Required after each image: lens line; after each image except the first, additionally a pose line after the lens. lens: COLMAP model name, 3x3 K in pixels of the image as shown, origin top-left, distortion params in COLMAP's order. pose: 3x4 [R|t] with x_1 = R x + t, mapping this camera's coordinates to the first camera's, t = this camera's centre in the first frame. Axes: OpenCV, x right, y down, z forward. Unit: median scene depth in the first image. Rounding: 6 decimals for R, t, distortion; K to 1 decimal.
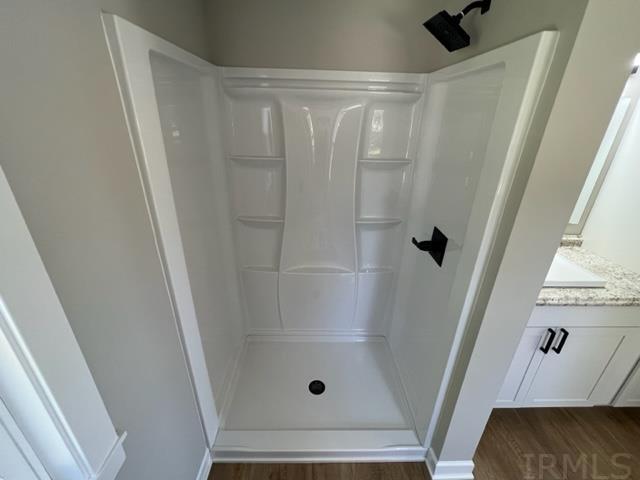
lens RADIAL K [[277.6, 0, 319.4], [0, 277.6, 239.4], [0, 0, 1]] dist [0.000647, 0.000253]
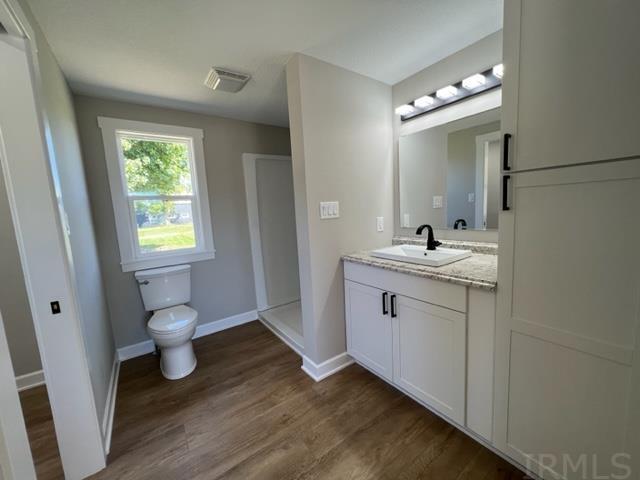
lens RADIAL K [[255.3, 0, 320.1], [0, 255.3, 237.7], [0, 0, 1]] dist [-0.009004, 0.000878]
pose [[0.565714, 0.043139, -0.823472, 1.682576], [-0.263978, 0.955552, -0.131290, 0.333651], [0.781206, 0.291651, 0.551957, 0.072327]]
